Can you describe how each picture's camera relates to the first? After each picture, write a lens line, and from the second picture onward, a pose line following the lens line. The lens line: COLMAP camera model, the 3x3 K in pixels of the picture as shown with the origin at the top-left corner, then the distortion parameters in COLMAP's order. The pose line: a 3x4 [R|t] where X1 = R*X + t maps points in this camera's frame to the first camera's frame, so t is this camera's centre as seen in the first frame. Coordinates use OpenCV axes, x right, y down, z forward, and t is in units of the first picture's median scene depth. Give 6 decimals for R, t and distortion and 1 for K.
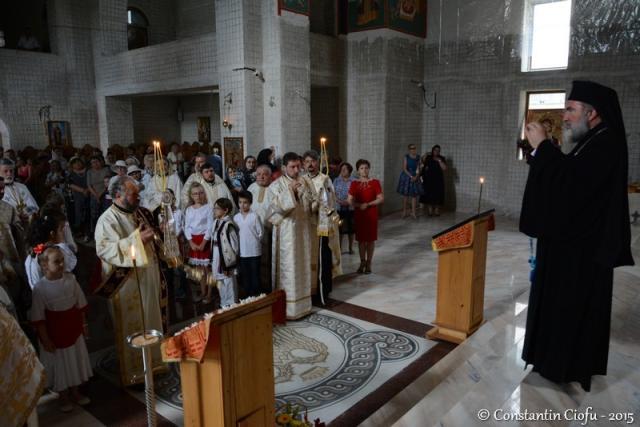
lens RADIAL K [[493.1, 0, 322.2], [0, 493.1, 216.2], [0, 0, 1]] dist [-0.043201, 0.010733]
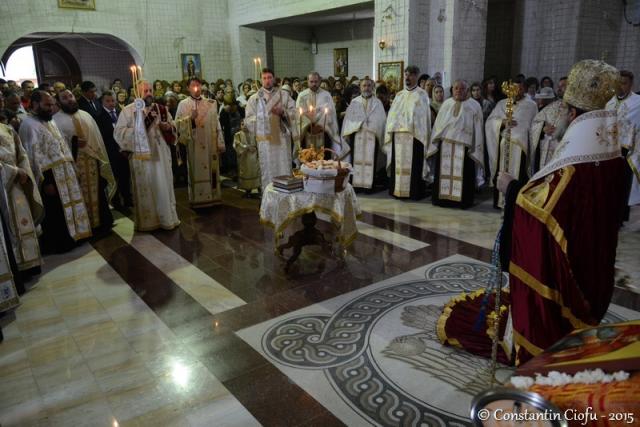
lens RADIAL K [[493.1, 0, 321.7], [0, 493.1, 215.3], [0, 0, 1]] dist [-0.043201, 0.010733]
pose [[0.974432, 0.047506, -0.219605, -0.097765], [-0.024663, 0.994101, 0.105613, 0.012937], [0.223327, -0.097497, 0.969855, 0.139466]]
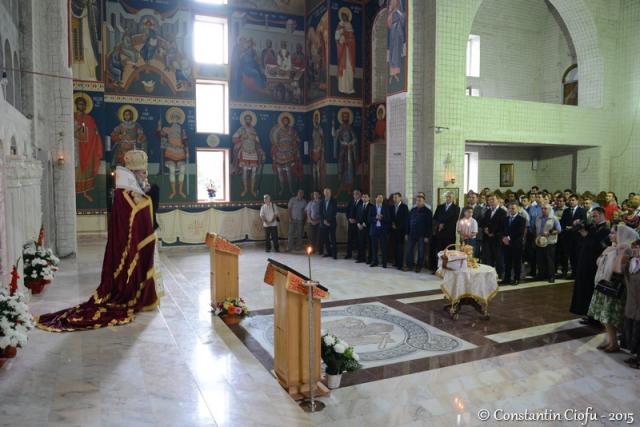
lens RADIAL K [[493.1, 0, 320.2], [0, 493.1, 212.9], [0, 0, 1]] dist [-0.043201, 0.010733]
pose [[-0.436710, 0.068968, -0.896955, 0.545037], [-0.156584, 0.976009, 0.151285, -0.123390], [0.885870, 0.206517, -0.415433, 0.680035]]
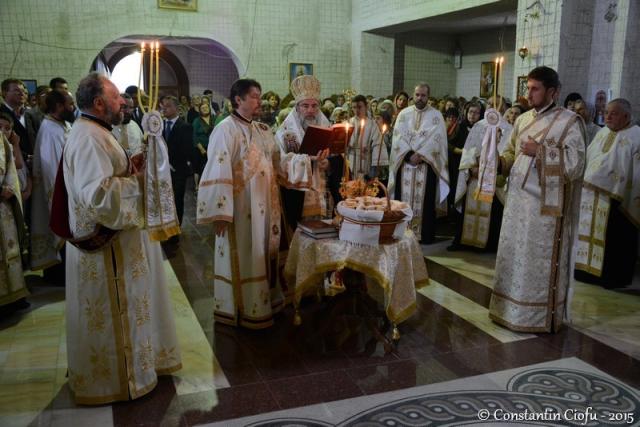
lens RADIAL K [[595.3, 0, 320.2], [0, 595.3, 215.1], [0, 0, 1]] dist [-0.038041, 0.000000]
pose [[0.873301, 0.108892, -0.474856, -0.044448], [-0.102068, 0.993964, 0.040219, 0.009862], [0.476369, 0.013344, 0.879144, 0.225382]]
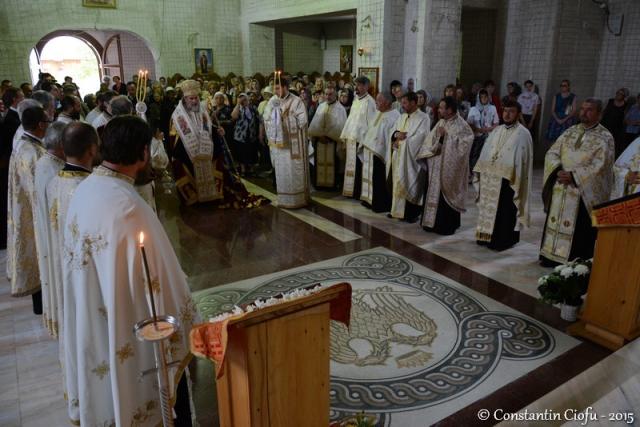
lens RADIAL K [[493.1, 0, 321.7], [0, 493.1, 214.0], [0, 0, 1]] dist [-0.043201, 0.010733]
pose [[0.953793, 0.097288, -0.284276, 0.020151], [-0.060057, 0.988765, 0.136885, -0.011459], [0.294400, -0.113488, 0.948920, 0.082882]]
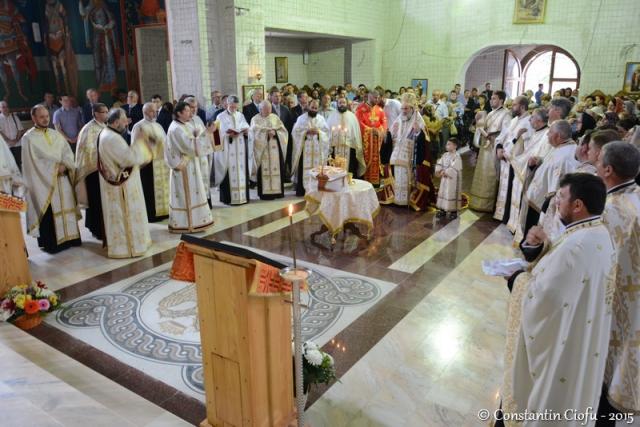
lens RADIAL K [[493.1, 0, 320.8], [0, 493.1, 214.1], [0, 0, 1]] dist [-0.043201, 0.010733]
pose [[0.106667, 0.278750, -0.954421, 0.377777], [-0.172727, 0.950498, 0.258300, -0.084617], [0.979177, 0.137302, 0.149535, 0.475412]]
